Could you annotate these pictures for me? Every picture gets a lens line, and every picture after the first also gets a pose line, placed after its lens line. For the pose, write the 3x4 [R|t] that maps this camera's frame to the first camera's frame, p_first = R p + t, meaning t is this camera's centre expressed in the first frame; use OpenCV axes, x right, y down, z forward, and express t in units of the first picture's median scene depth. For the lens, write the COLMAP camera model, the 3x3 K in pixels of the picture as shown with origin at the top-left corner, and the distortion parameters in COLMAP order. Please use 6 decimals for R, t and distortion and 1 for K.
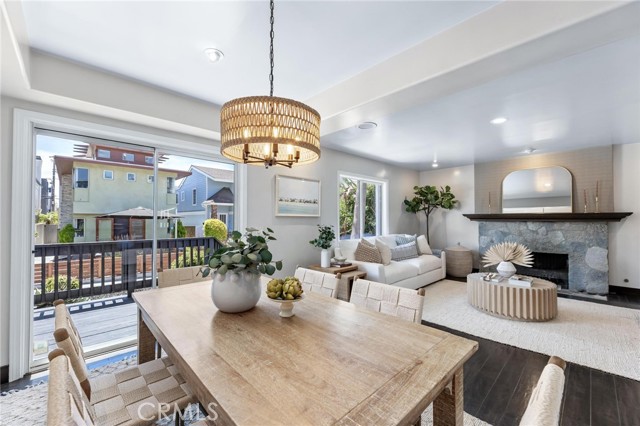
lens RADIAL K [[263.9, 0, 318.6], [0, 263.9, 212.6], [0, 0, 1]] dist [-0.003635, 0.000258]
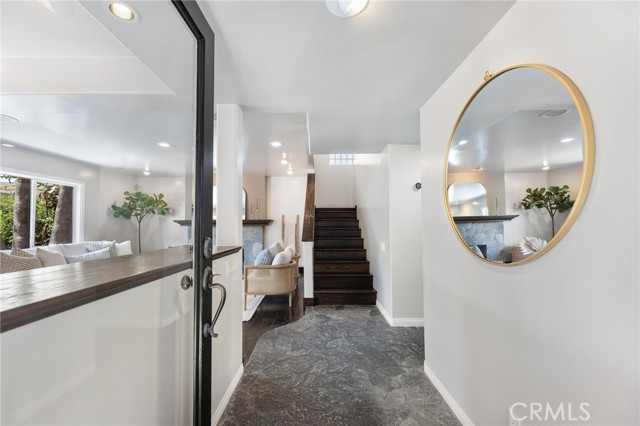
lens RADIAL K [[257.4, 0, 324.5], [0, 257.4, 216.7], [0, 0, 1]] dist [0.000623, -0.000218]
pose [[0.680307, 0.016639, 0.732738, 0.193150], [-0.010291, 0.999861, -0.013150, -0.001486], [-0.732855, 0.001406, 0.680384, -0.225650]]
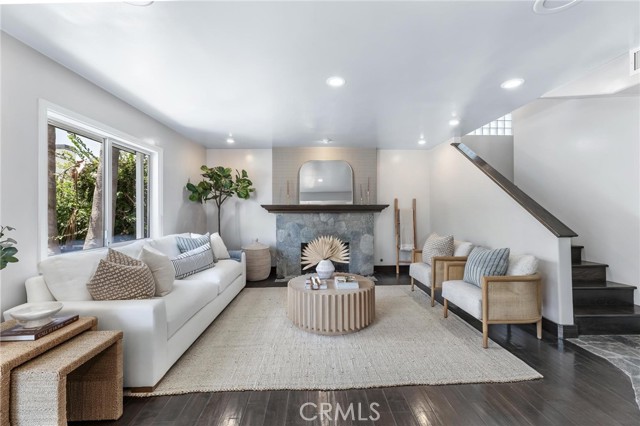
lens RADIAL K [[257.4, 0, 321.0], [0, 257.4, 210.7], [0, 0, 1]] dist [0.000623, -0.000218]
pose [[0.659811, -0.001098, 0.751431, 0.054493], [-0.013686, 0.999816, 0.013478, 0.010993], [-0.751307, -0.019177, 0.659674, 0.327248]]
